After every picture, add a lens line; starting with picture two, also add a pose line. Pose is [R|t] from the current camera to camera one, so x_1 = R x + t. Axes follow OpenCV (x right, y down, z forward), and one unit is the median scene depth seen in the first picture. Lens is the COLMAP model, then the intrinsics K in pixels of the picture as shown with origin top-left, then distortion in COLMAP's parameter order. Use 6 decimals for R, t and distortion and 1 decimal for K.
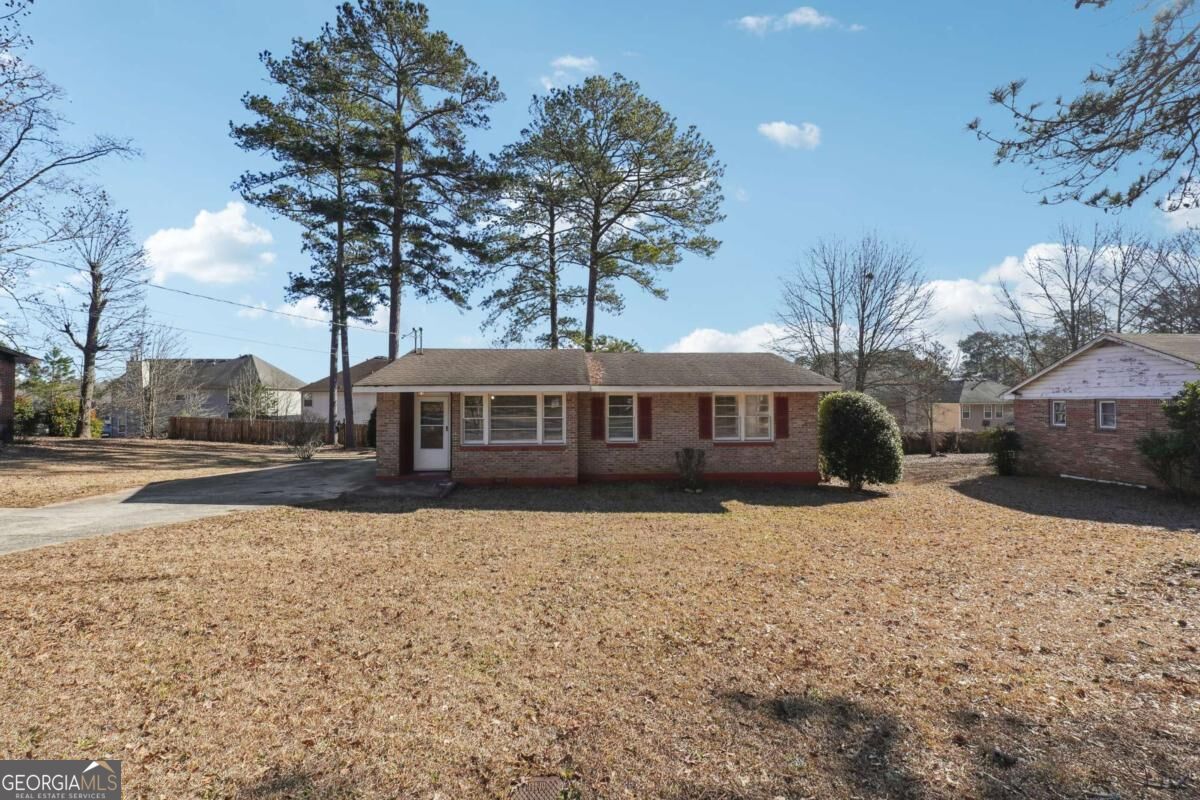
lens RADIAL K [[513.1, 0, 596.2], [0, 513.1, 402.5], [0, 0, 1]] dist [-0.019528, 0.005600]
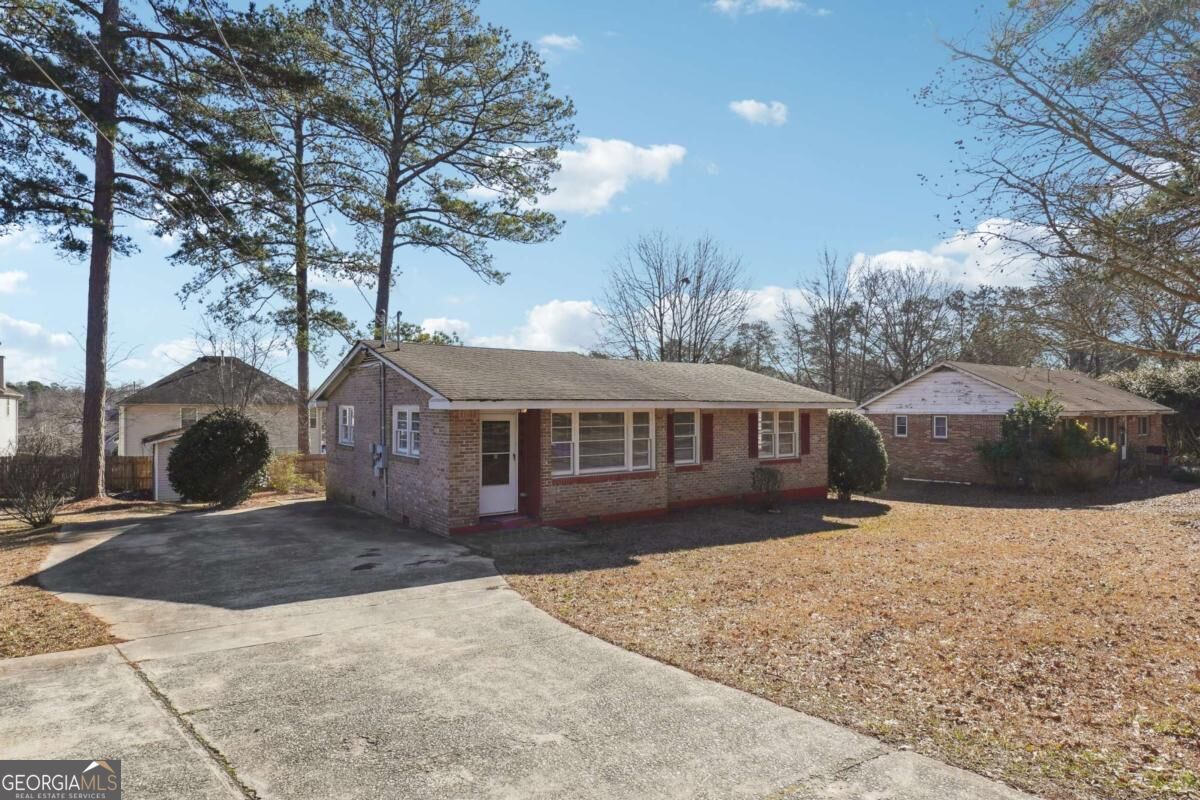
lens RADIAL K [[684.5, 0, 609.4], [0, 684.5, 408.4], [0, 0, 1]] dist [-0.003872, 0.000556]
pose [[0.828724, 0.003731, 0.559645, -0.564796], [-0.000984, 0.999986, -0.005210, -0.010694], [-0.559657, 0.003767, 0.828716, 0.076962]]
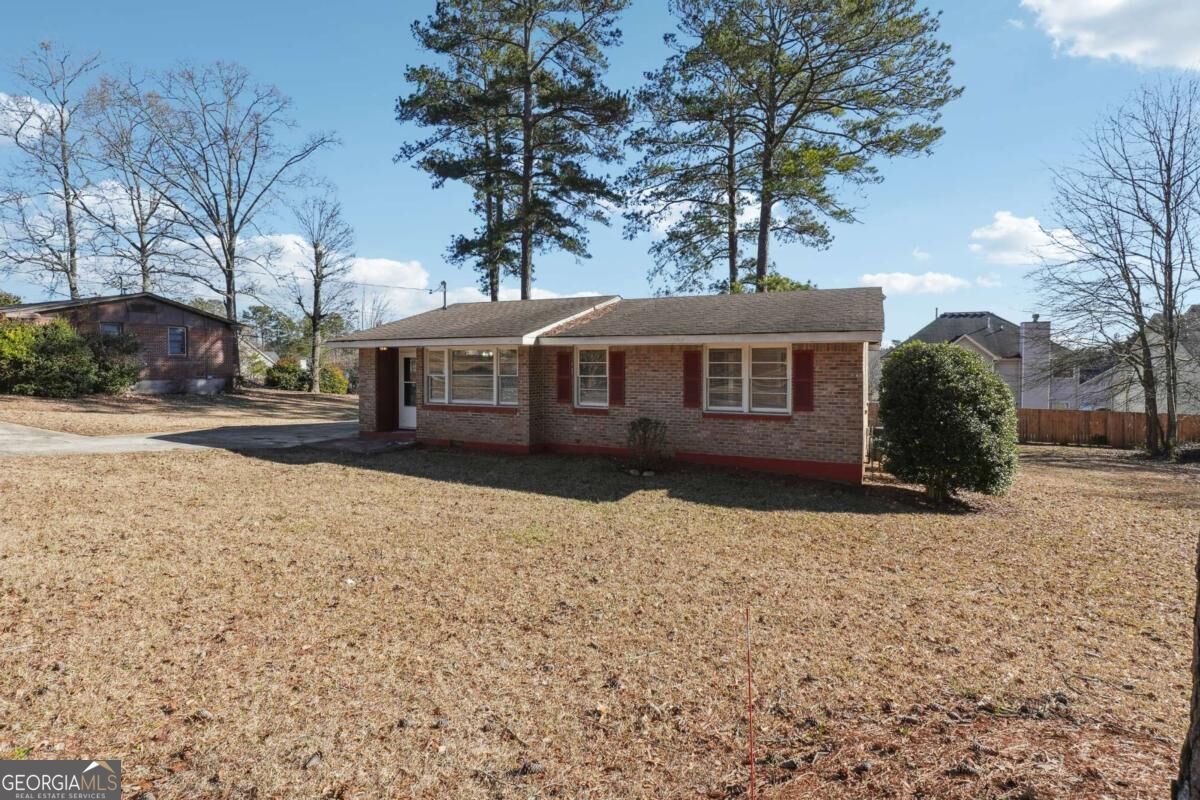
lens RADIAL K [[592.4, 0, 597.0], [0, 592.4, 387.8], [0, 0, 1]] dist [-0.008558, 0.001310]
pose [[0.883401, 0.021052, -0.468144, 0.387776], [-0.004091, 0.999299, 0.037217, 0.009052], [0.468599, -0.030962, 0.882868, 0.139657]]
